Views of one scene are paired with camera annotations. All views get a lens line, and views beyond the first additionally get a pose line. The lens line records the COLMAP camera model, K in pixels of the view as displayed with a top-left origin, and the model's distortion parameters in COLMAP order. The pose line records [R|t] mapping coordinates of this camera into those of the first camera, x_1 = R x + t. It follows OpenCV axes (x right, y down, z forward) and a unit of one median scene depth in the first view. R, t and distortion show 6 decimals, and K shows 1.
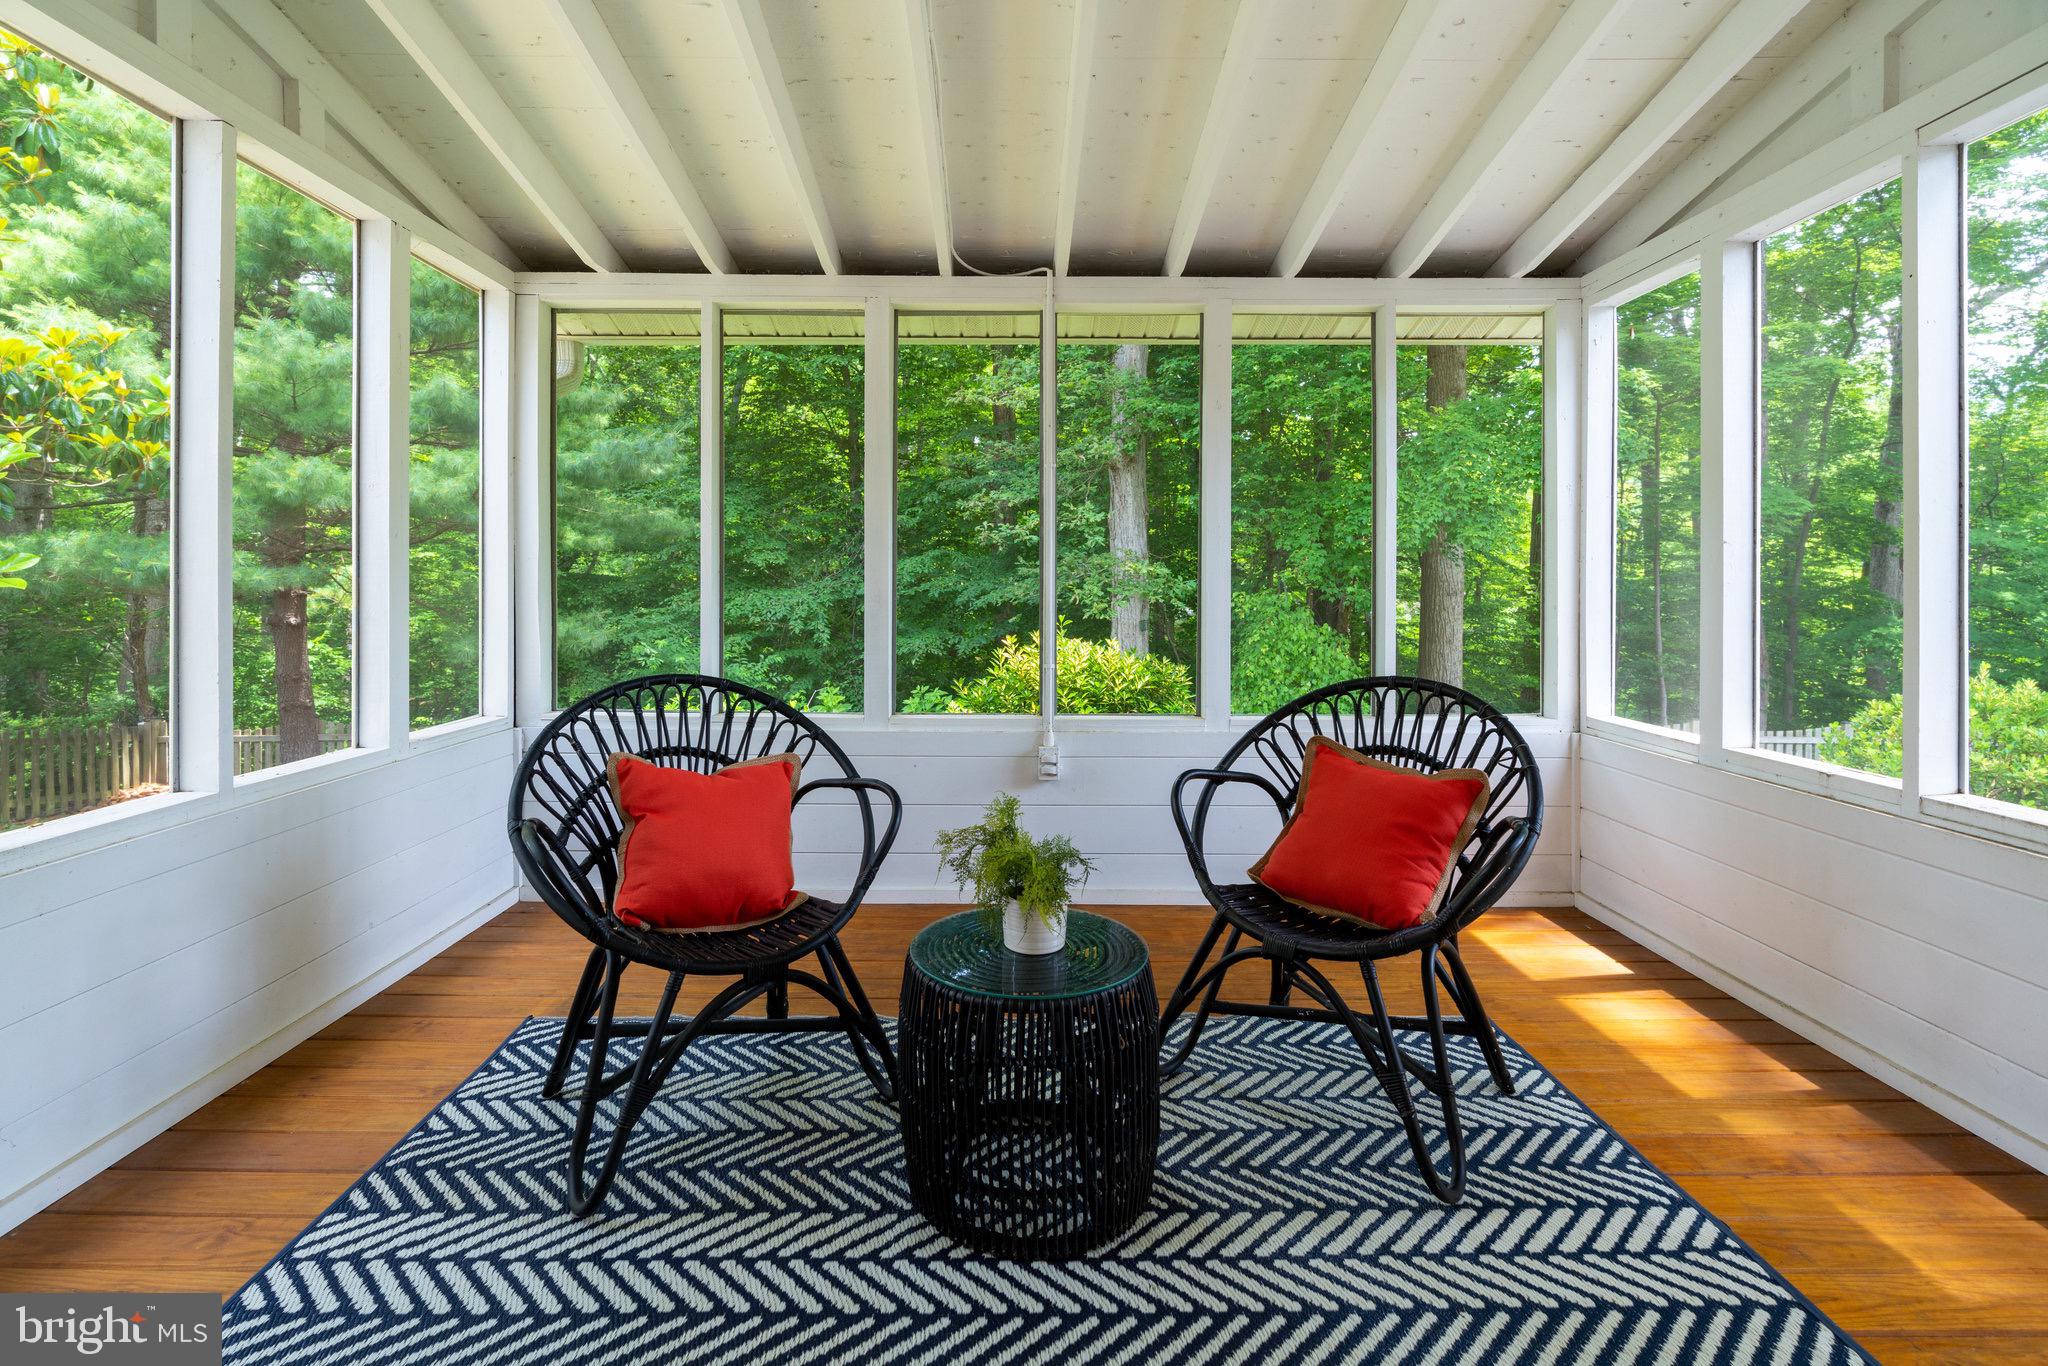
lens RADIAL K [[944.8, 0, 1016.4], [0, 944.8, 587.0], [0, 0, 1]] dist [0.022216, 0.000136]
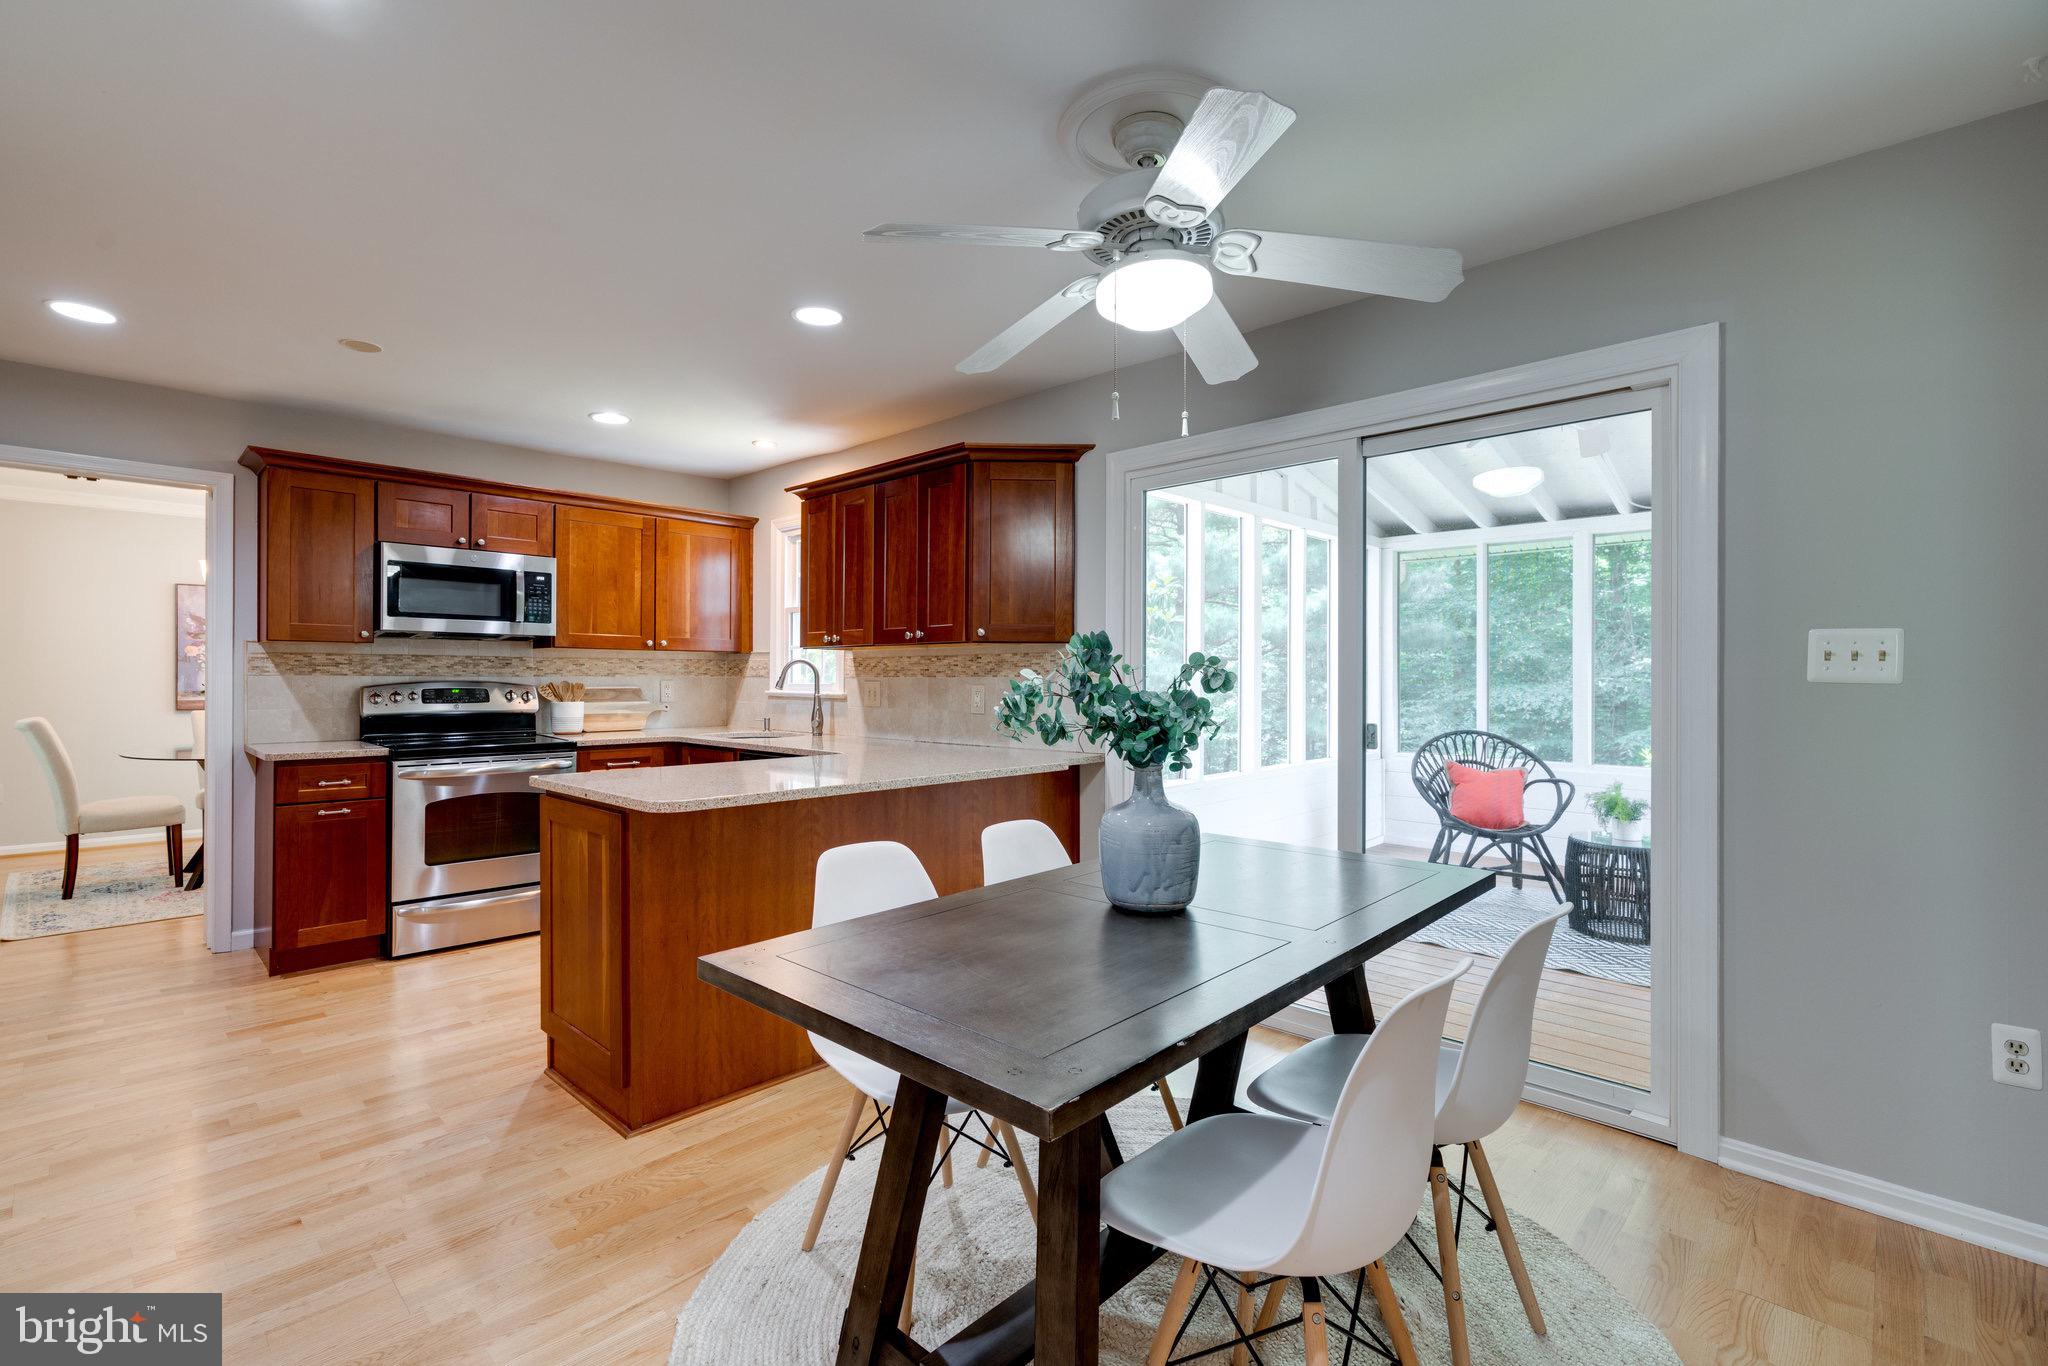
lens RADIAL K [[915.4, 0, 1015.4], [0, 915.4, 677.7], [0, 0, 1]] dist [-0.004513, 0.003513]
pose [[0.719550, -0.001002, -0.694440, 0.392351], [0.000837, 0.999999, -0.000576, -0.037849], [0.694440, -0.000167, 0.719551, -1.369543]]
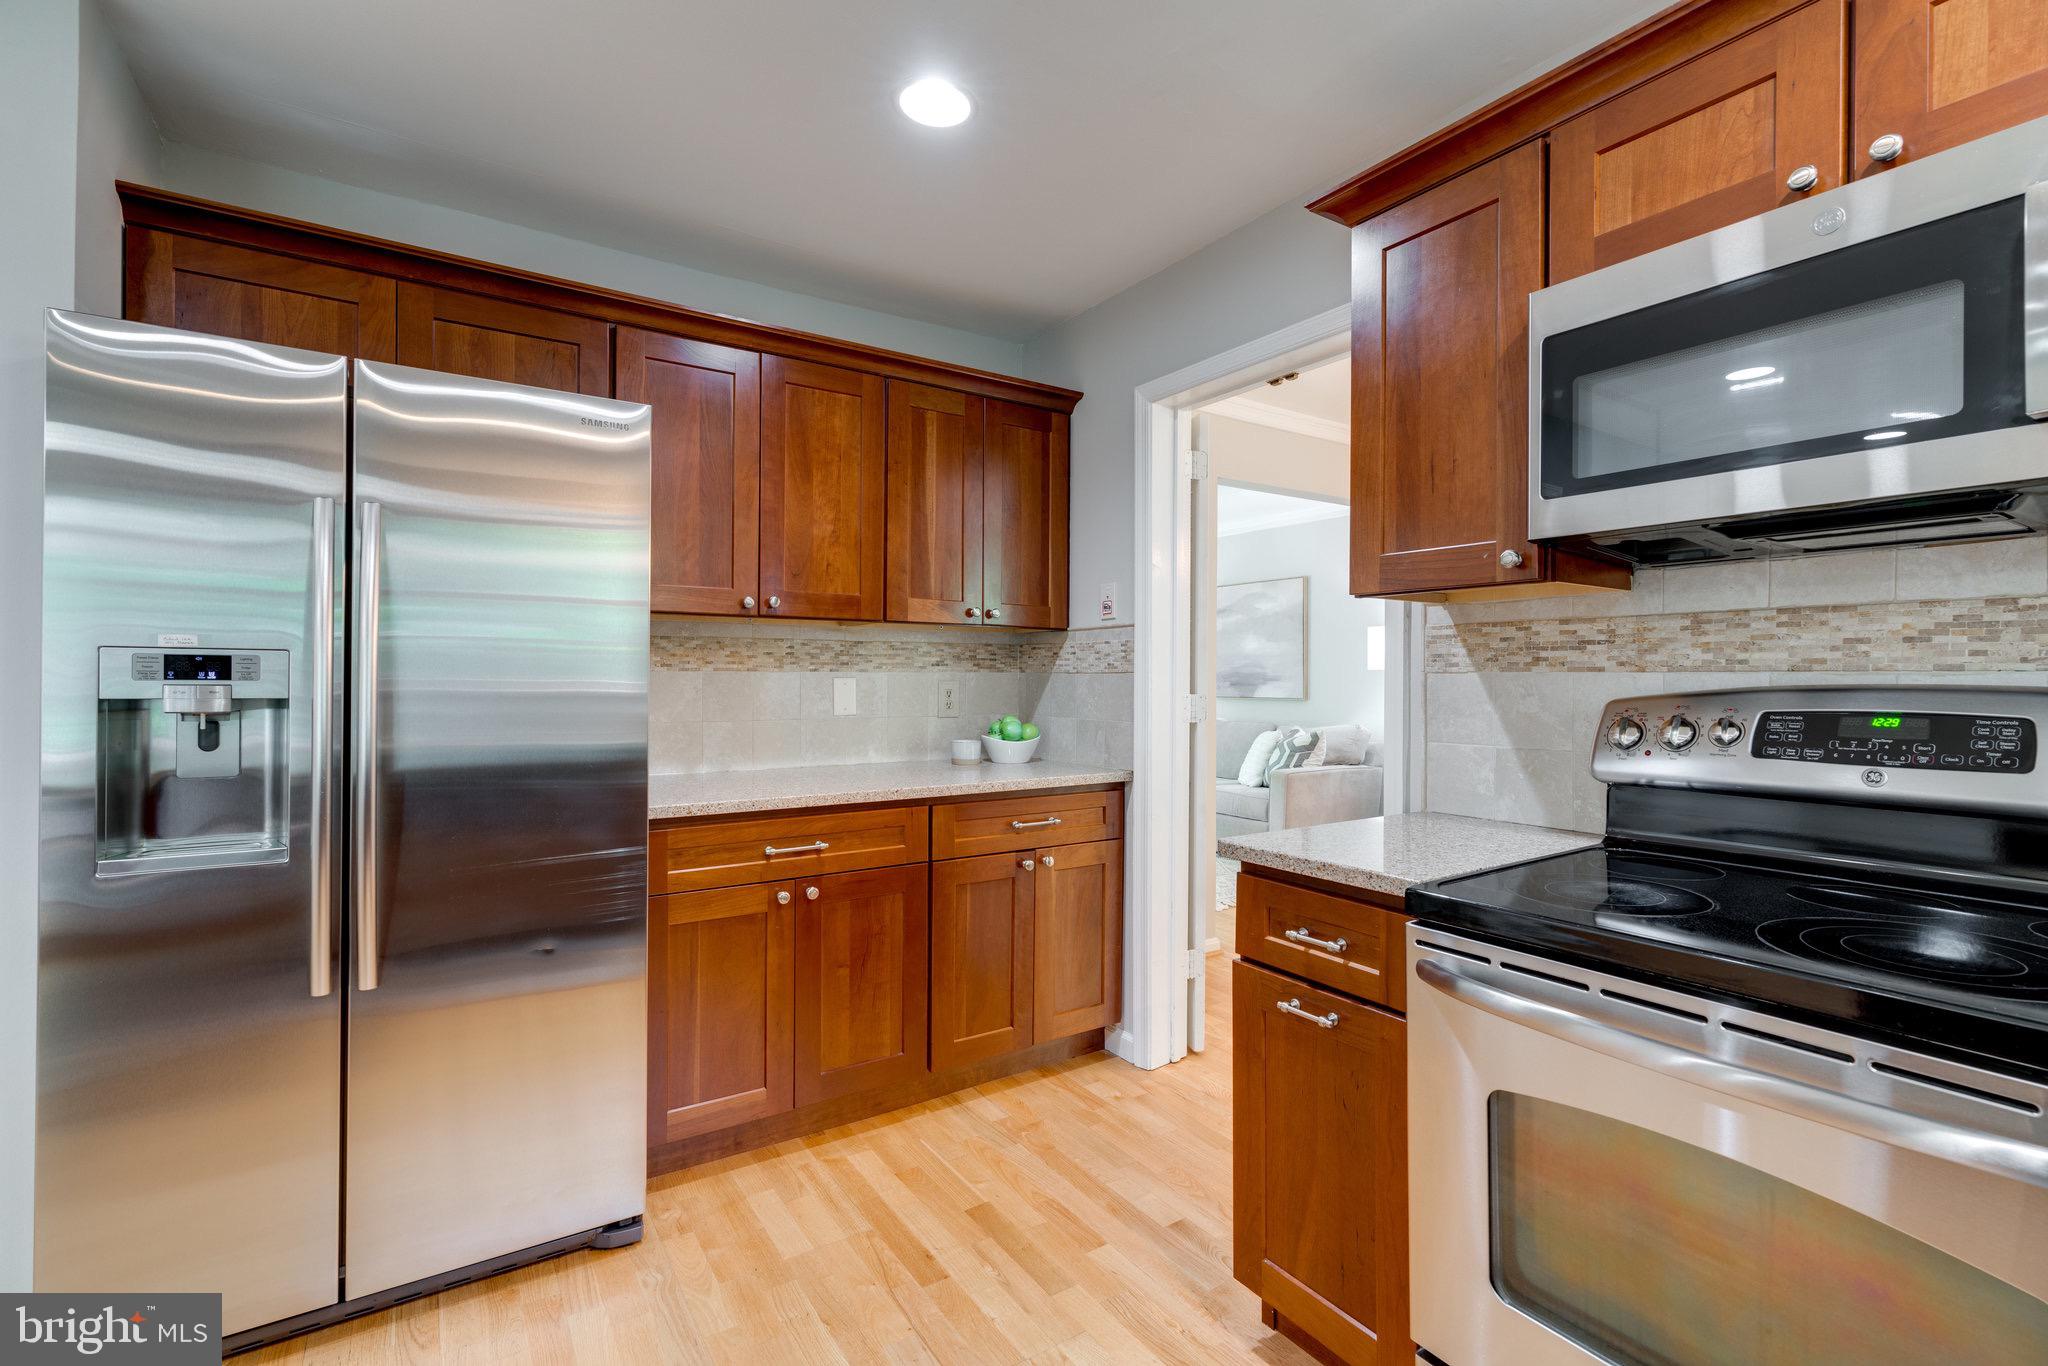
lens RADIAL K [[915.4, 0, 1015.4], [0, 915.4, 677.7], [0, 0, 1]] dist [-0.004513, 0.003513]
pose [[-0.837994, -0.008179, -0.545618, -0.976399], [-0.006170, 0.999966, -0.005514, -0.032947], [0.545644, -0.001254, -0.838016, -0.667000]]
